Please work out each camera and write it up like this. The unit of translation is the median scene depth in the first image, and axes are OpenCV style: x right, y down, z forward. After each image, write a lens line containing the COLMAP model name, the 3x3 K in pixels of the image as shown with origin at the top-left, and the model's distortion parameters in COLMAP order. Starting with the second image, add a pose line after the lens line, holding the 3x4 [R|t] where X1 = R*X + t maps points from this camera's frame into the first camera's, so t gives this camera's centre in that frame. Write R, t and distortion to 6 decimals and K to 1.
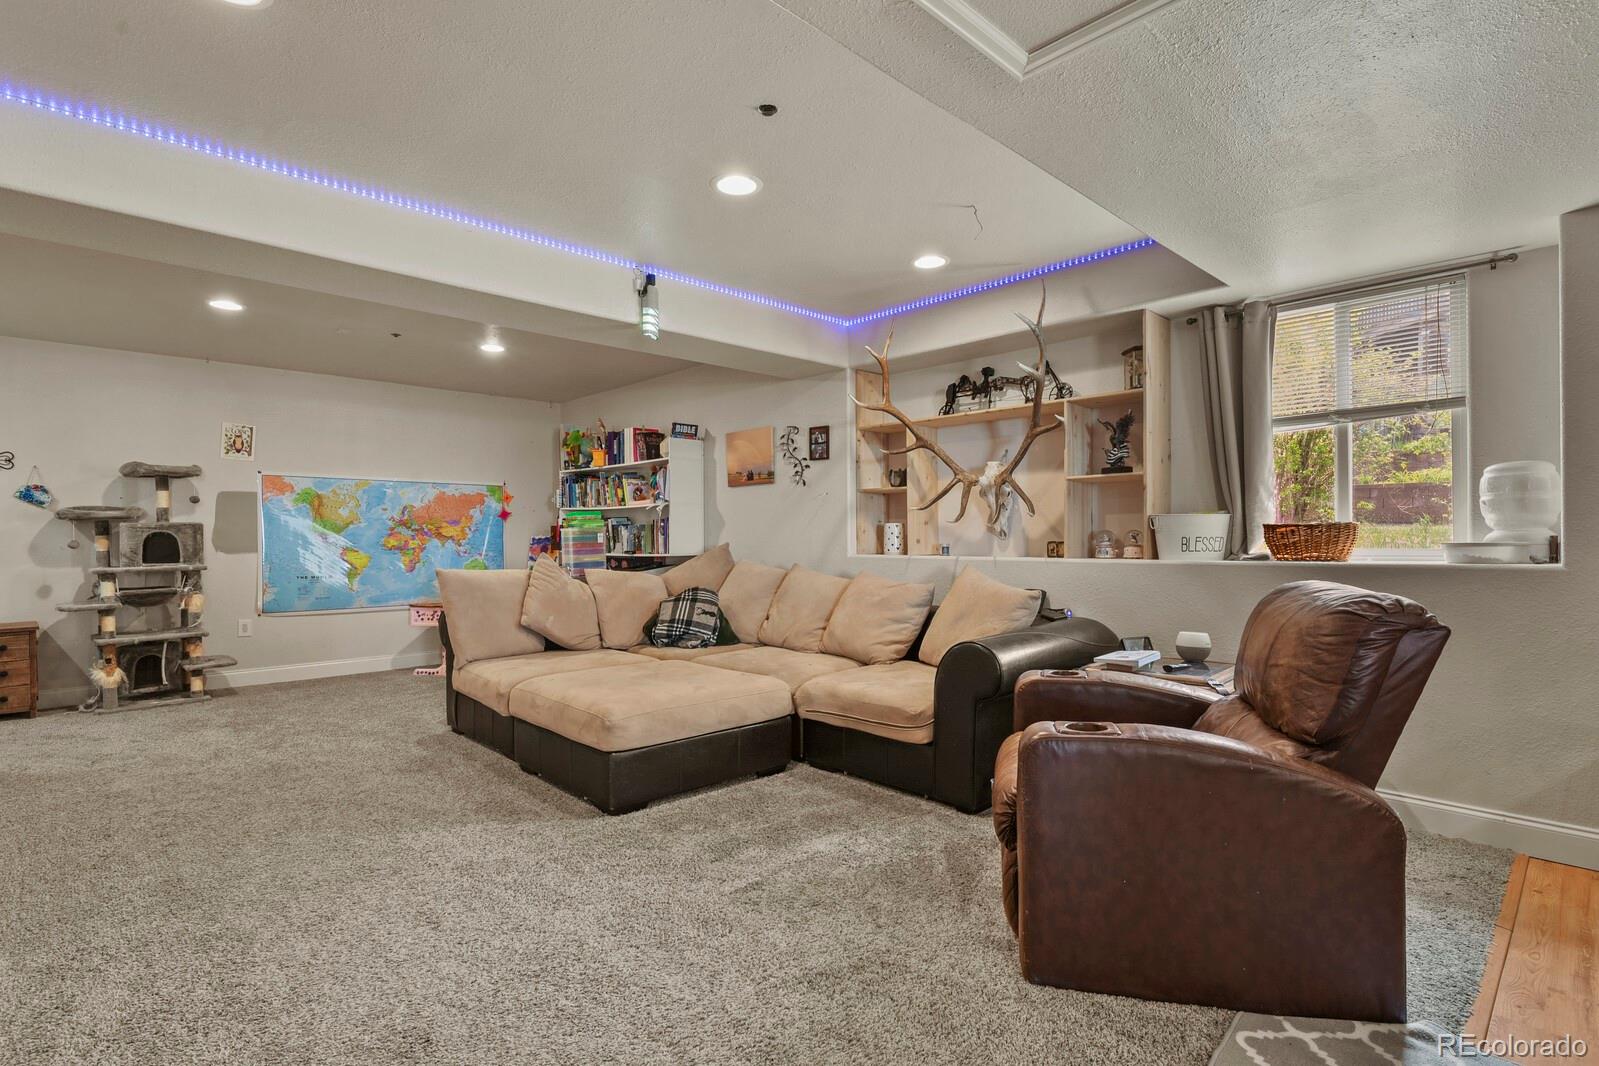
lens RADIAL K [[771.9, 0, 809.7], [0, 771.9, 537.5], [0, 0, 1]] dist [0.004921, -0.008012]
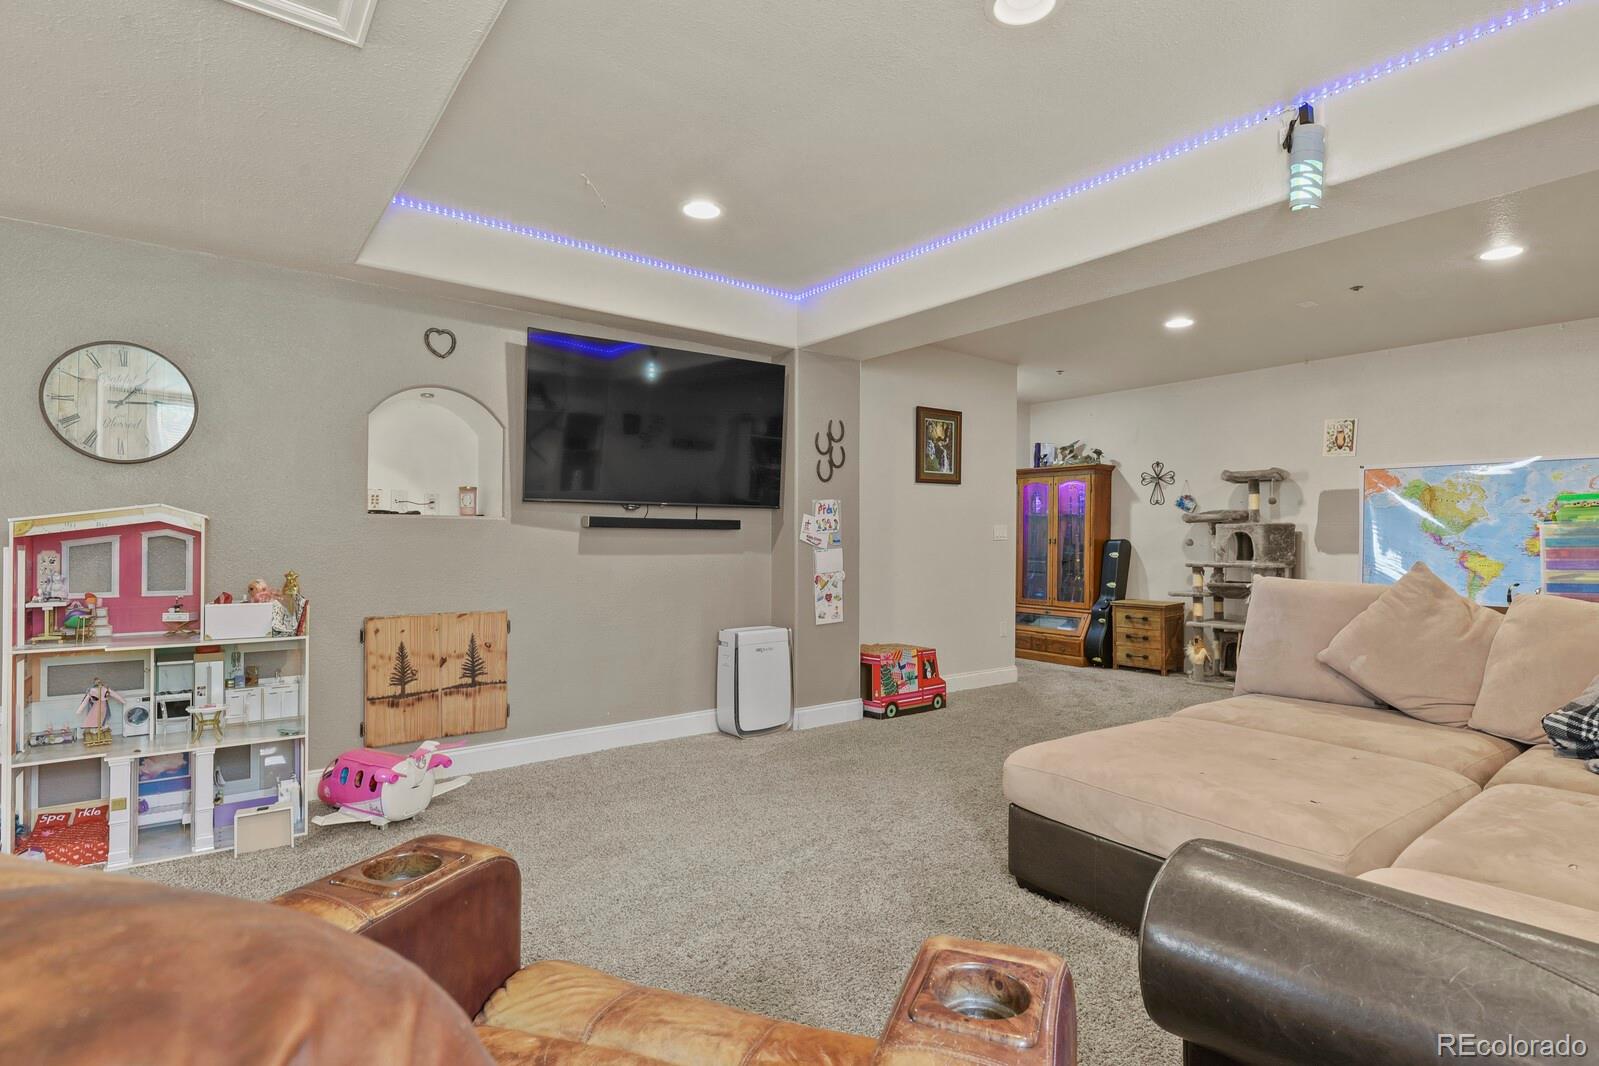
lens RADIAL K [[771.9, 0, 800.4], [0, 771.9, 535.5], [0, 0, 1]] dist [0.004921, -0.008012]
pose [[-0.116945, 0.001604, -0.993137, 0.338555], [-0.005377, 0.999983, 0.002248, -0.001108], [0.993124, 0.005603, -0.116934, 0.518603]]
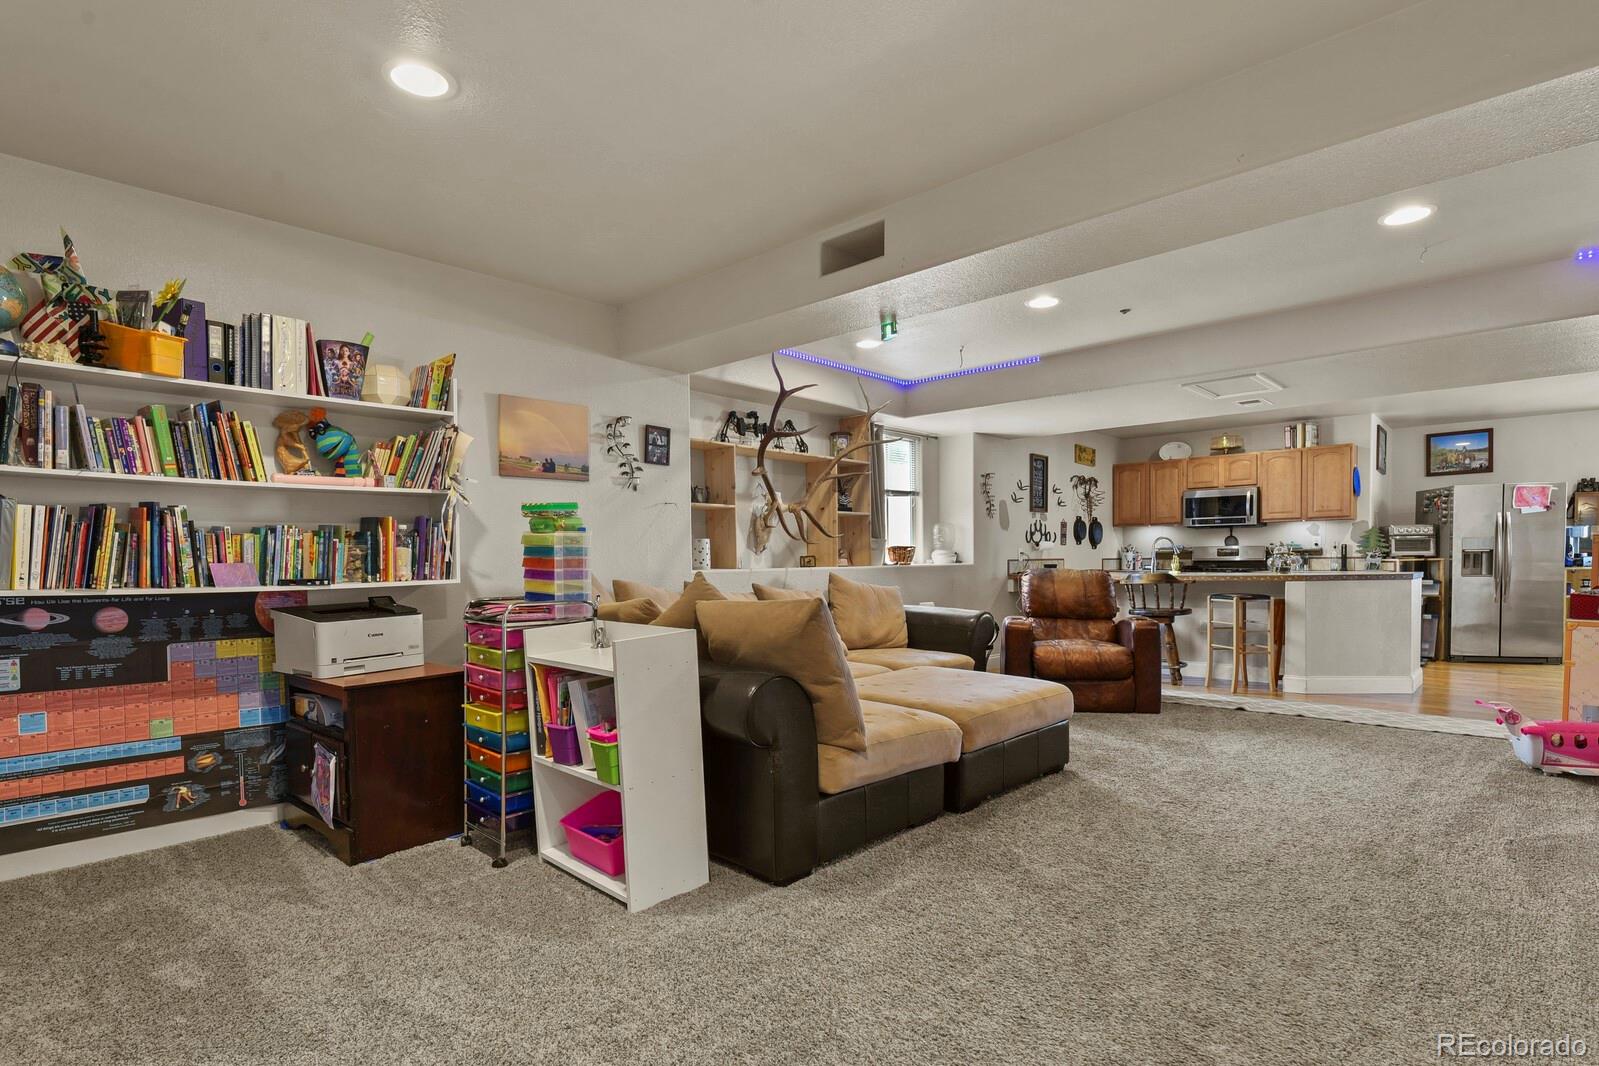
lens RADIAL K [[771.9, 0, 805.8], [0, 771.9, 576.2], [0, 0, 1]] dist [0.004921, -0.008012]
pose [[-0.030892, -0.021989, 0.999281, -0.882684], [0.007434, 0.999725, 0.022228, 0.009371], [-0.999495, 0.008115, -0.030720, 0.861831]]
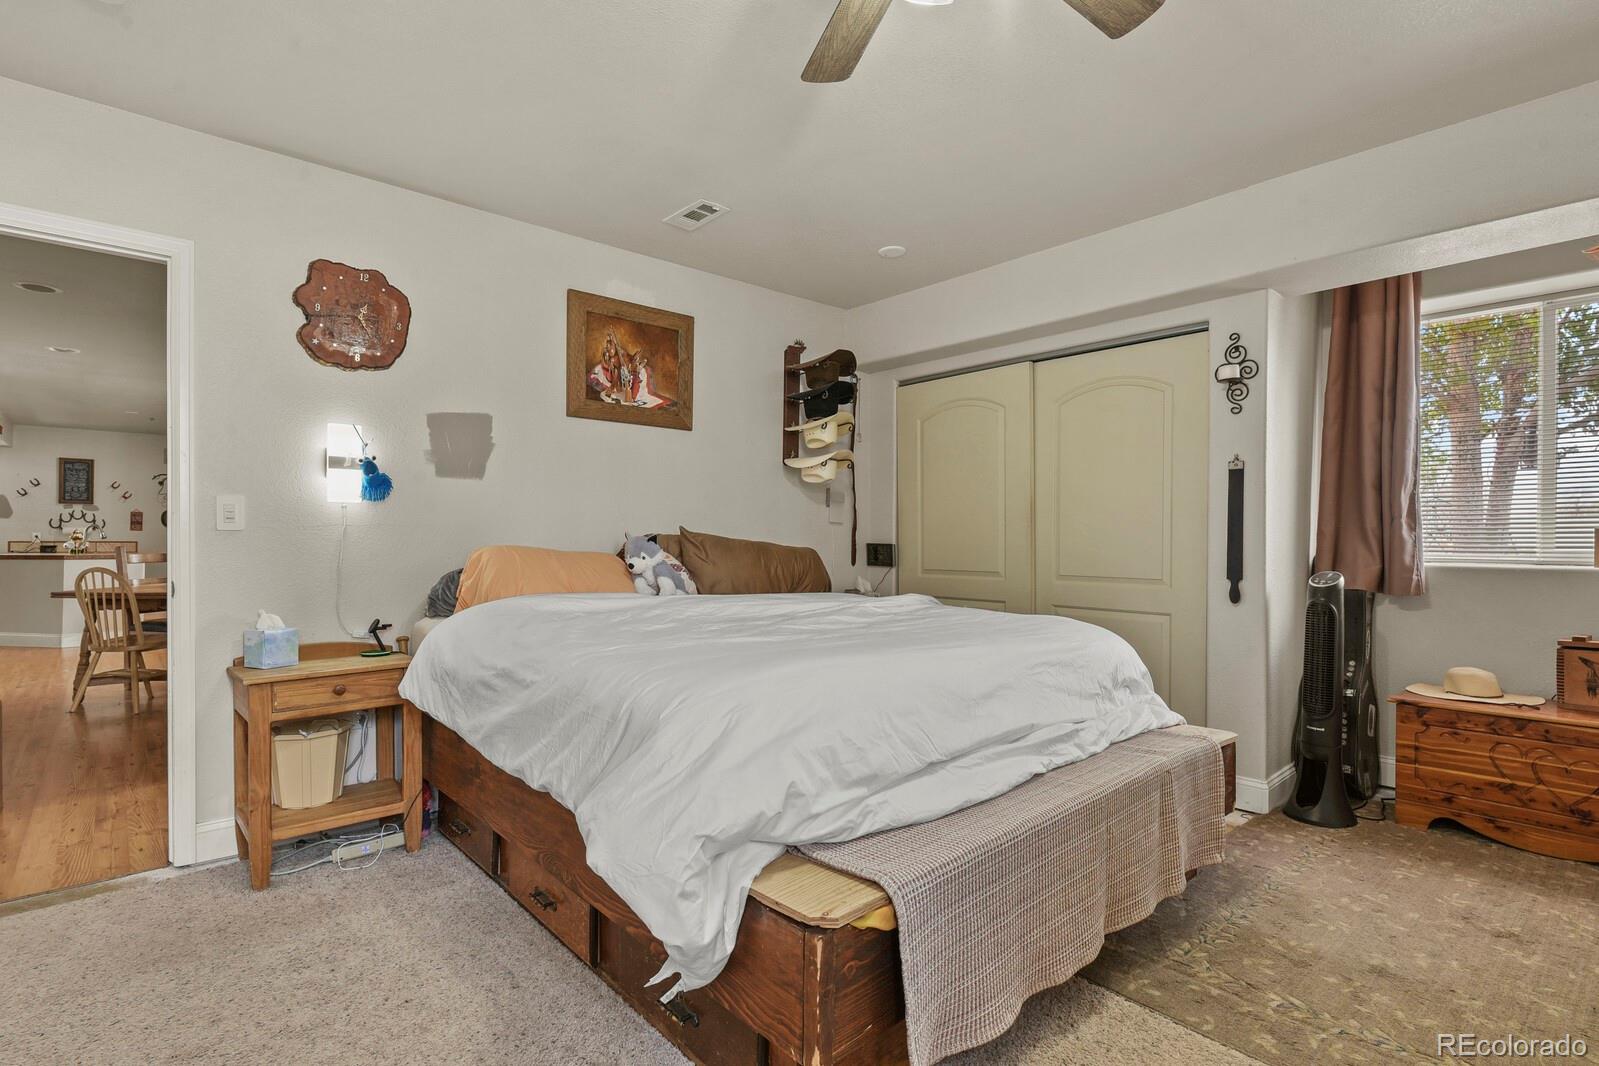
lens RADIAL K [[771.9, 0, 796.1], [0, 771.9, 541.7], [0, 0, 1]] dist [0.004921, -0.008012]
pose [[0.032943, 0.000893, 0.999457, -1.226381], [-0.004698, 0.999989, -0.000739, 0.006533], [-0.999446, -0.004671, 0.032947, -1.554317]]
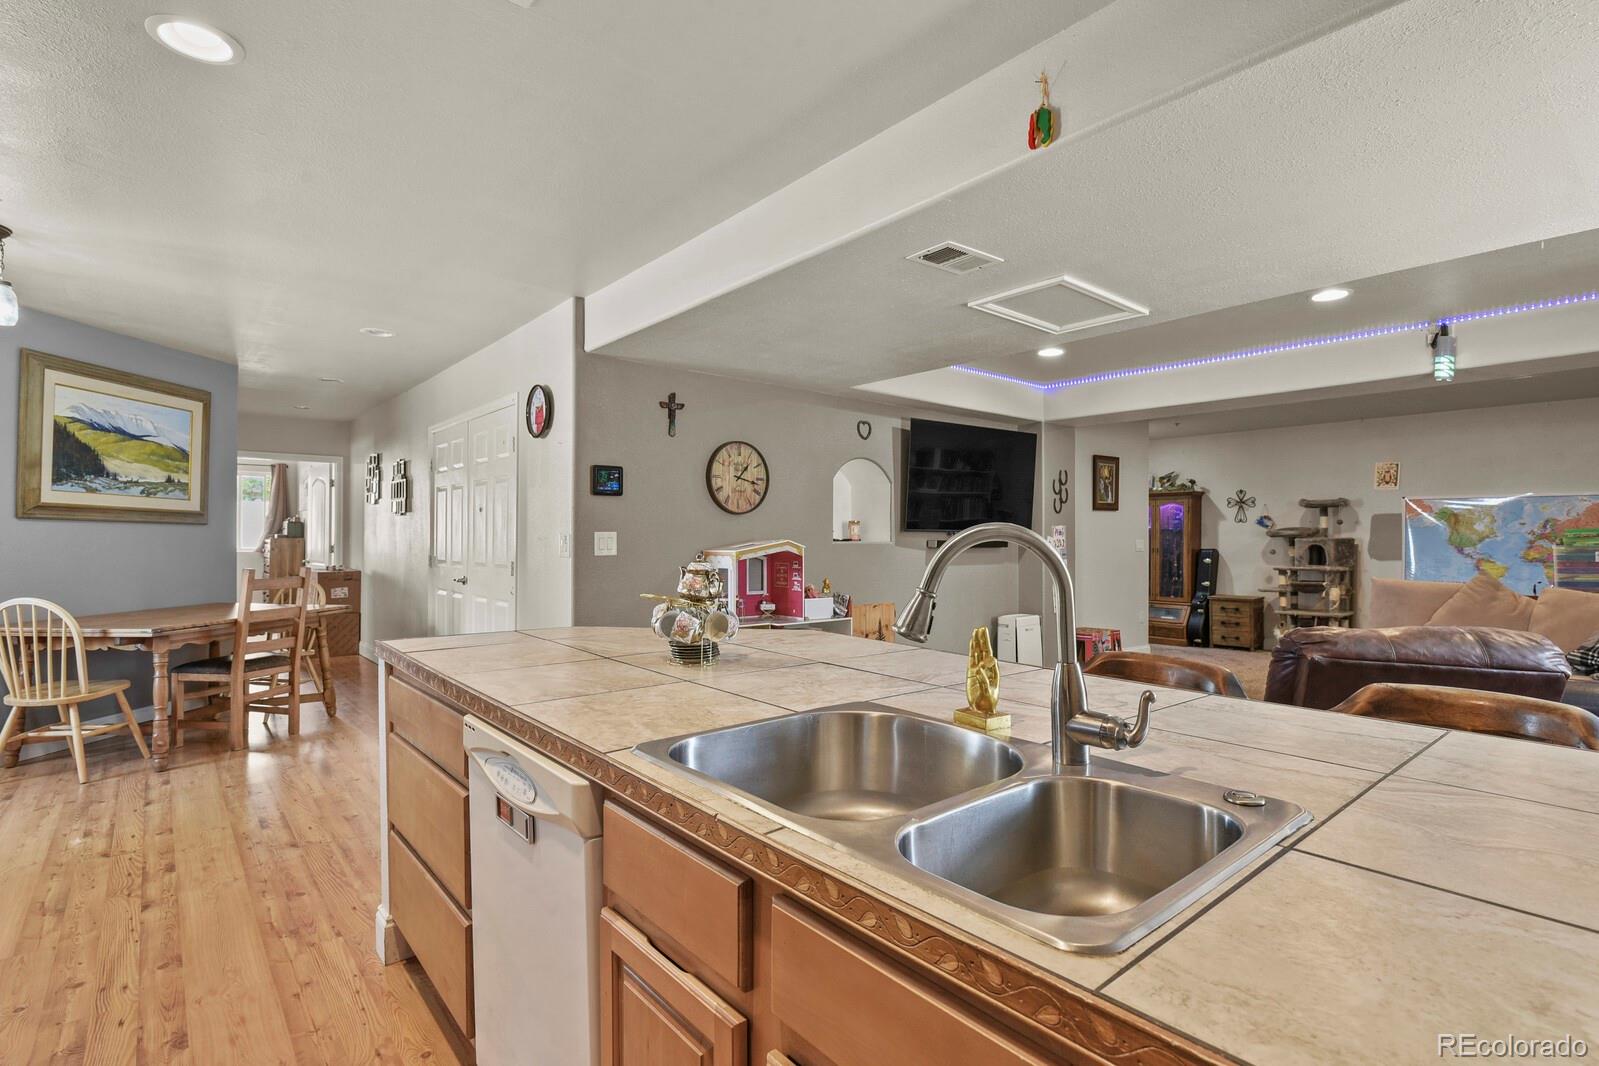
lens RADIAL K [[771.9, 0, 798.1], [0, 771.9, 535.0], [0, 0, 1]] dist [0.004921, -0.008012]
pose [[-0.074226, 0.000821, -0.997241, 0.753773], [-0.002314, 0.999997, 0.000996, -0.025451], [0.997239, 0.002381, -0.074224, 0.110021]]
